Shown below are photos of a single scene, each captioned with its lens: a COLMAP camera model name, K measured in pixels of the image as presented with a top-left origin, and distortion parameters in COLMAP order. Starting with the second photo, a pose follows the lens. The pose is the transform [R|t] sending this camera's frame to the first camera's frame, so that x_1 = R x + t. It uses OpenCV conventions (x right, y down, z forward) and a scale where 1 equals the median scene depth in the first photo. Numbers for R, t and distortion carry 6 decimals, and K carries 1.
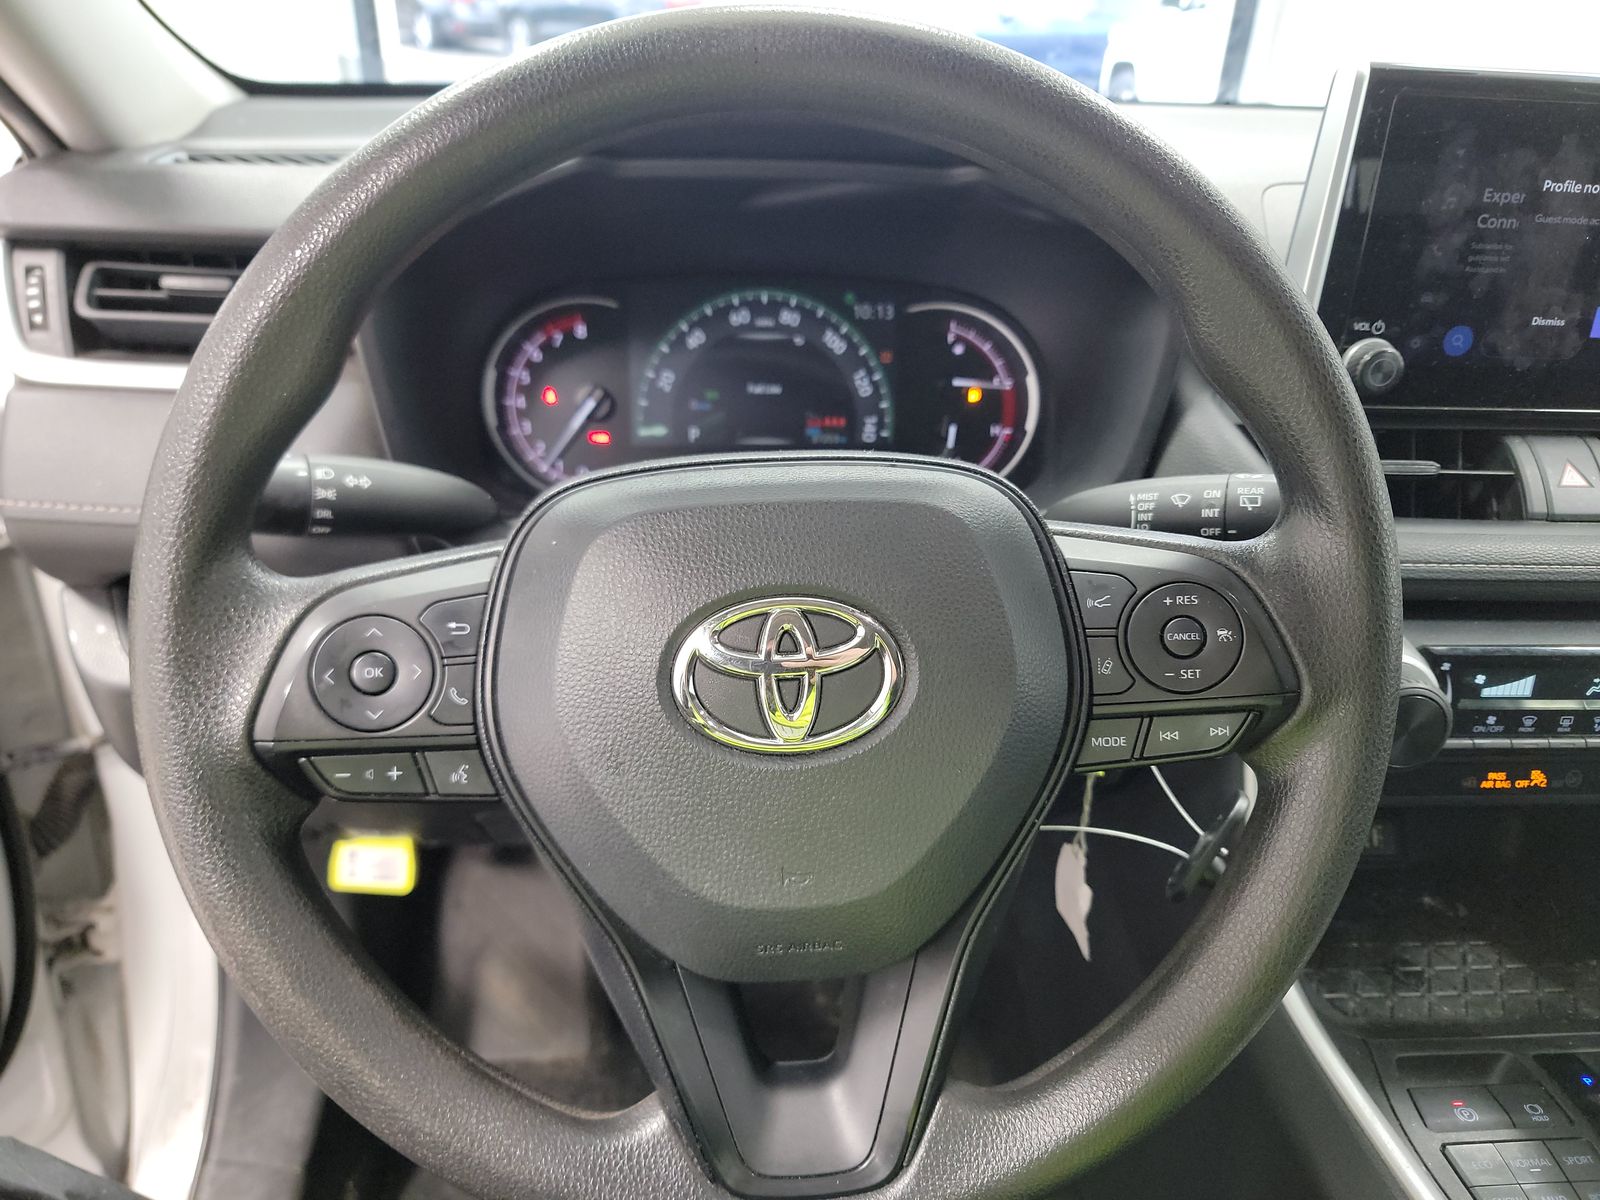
lens RADIAL K [[1143.8, 0, 774.5], [0, 1143.8, 596.2], [0, 0, 1]] dist [0.066050, -0.074343]
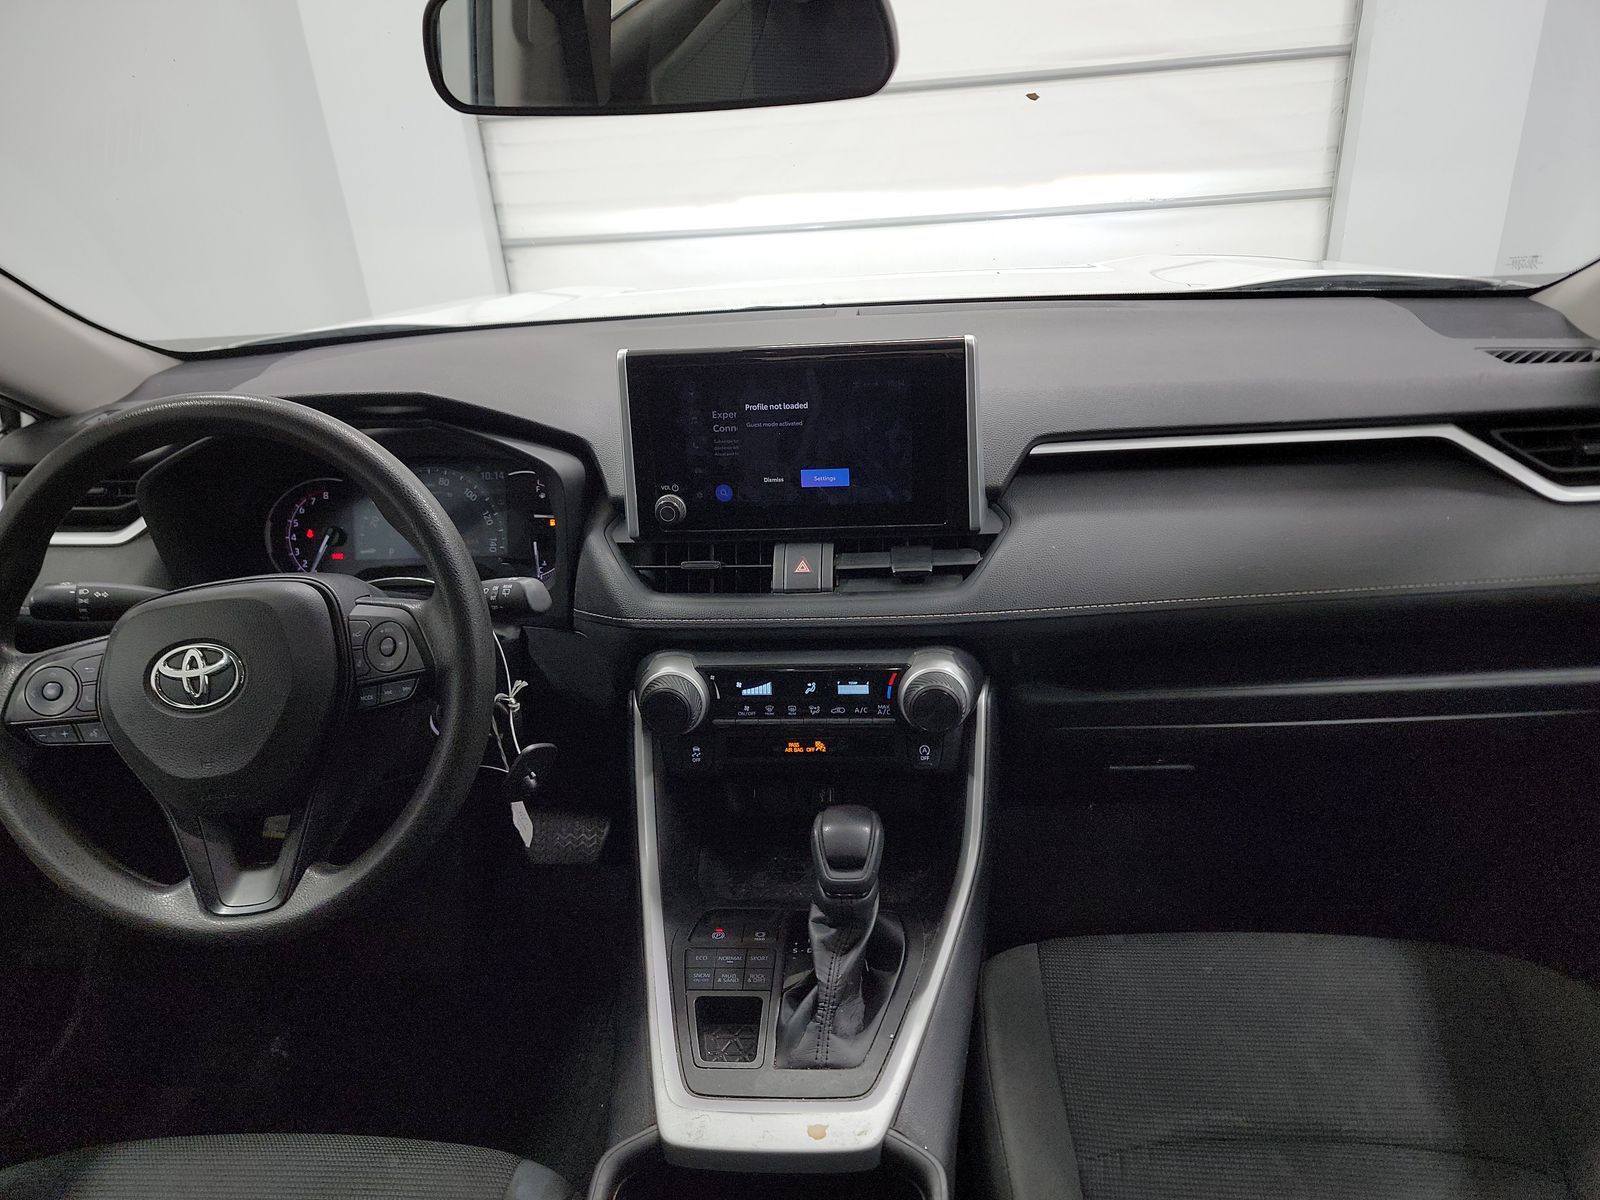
lens RADIAL K [[1121.6, 0, 800.0], [0, 1121.6, 600.0], [0, 0, 1]] dist [0.053999, -0.003440]
pose [[0.982668, -0.026848, -0.183420, 0.846219], [0.017873, 0.998569, -0.050412, 0.025652], [0.184511, 0.046260, 0.981741, -0.540957]]
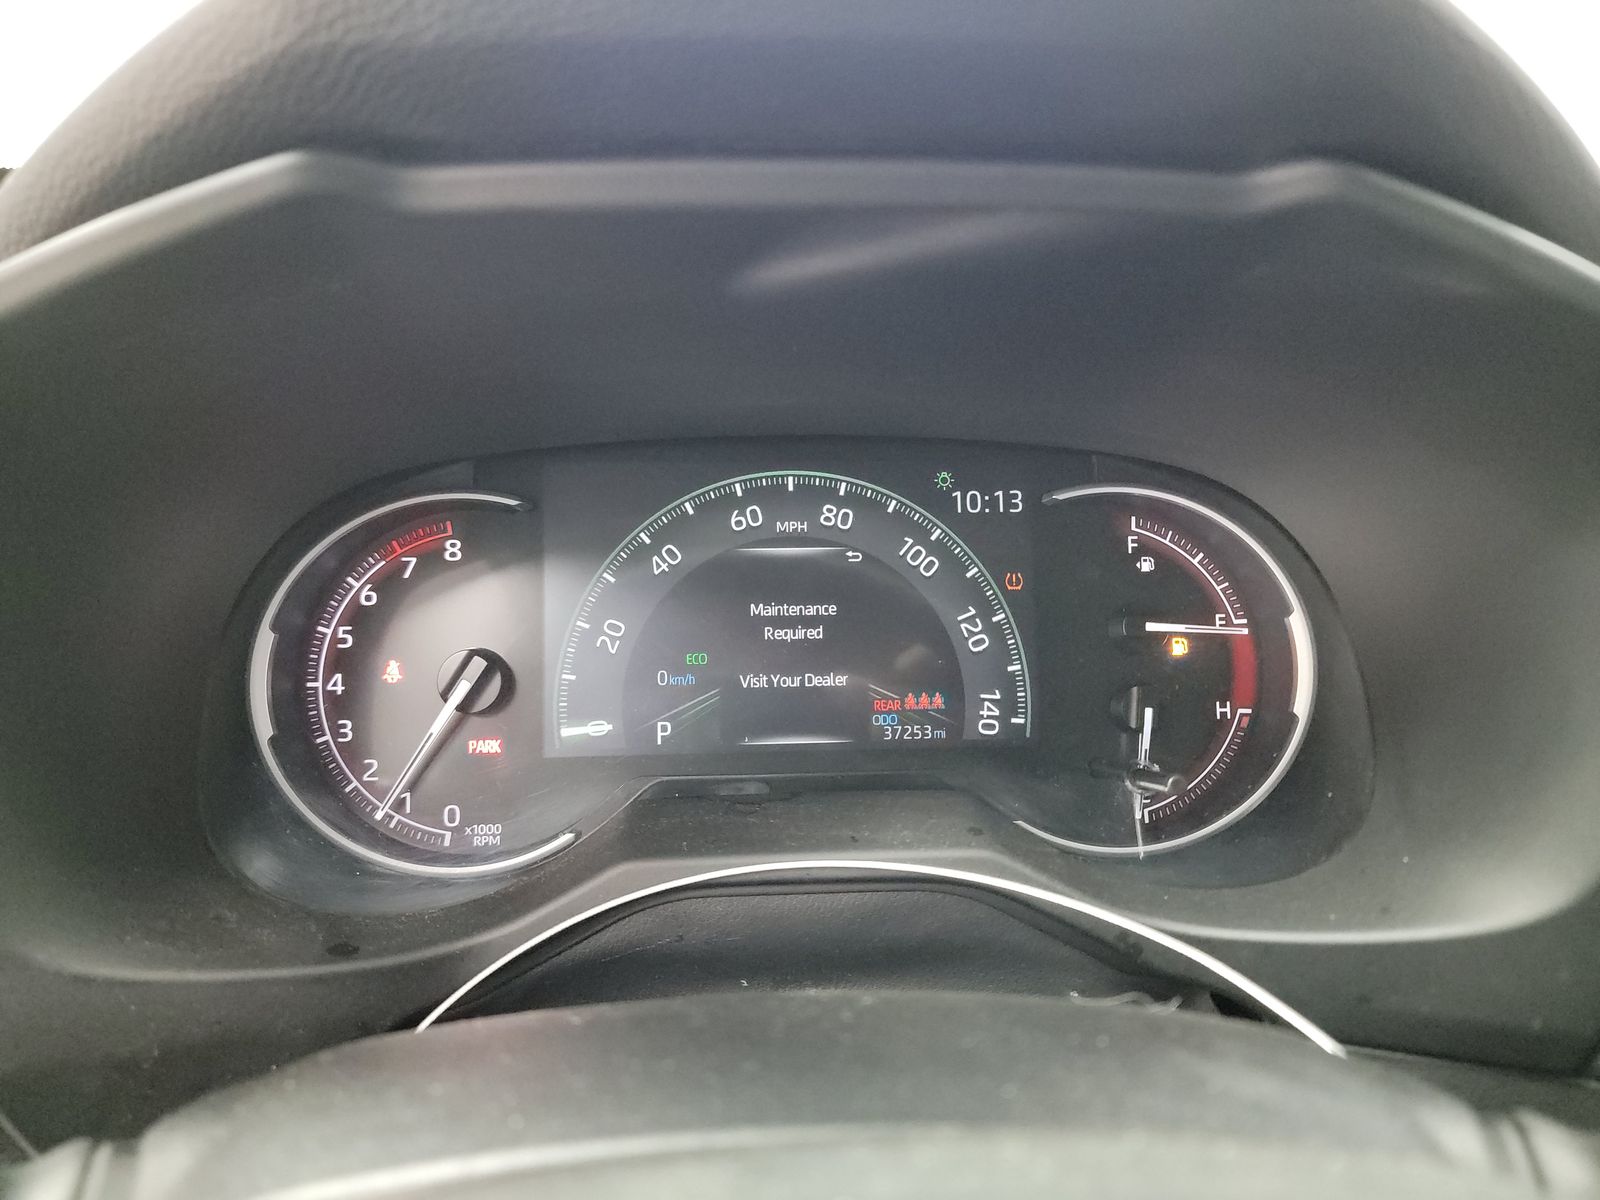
lens RADIAL K [[1121.6, 0, 800.0], [0, 1121.6, 600.0], [0, 0, 1]] dist [0.053999, -0.003440]
pose [[0.999671, -0.021873, -0.013427, 0.001989], [0.019906, 0.991007, -0.132320, -0.134069], [0.016201, 0.132010, 0.991116, 0.479329]]
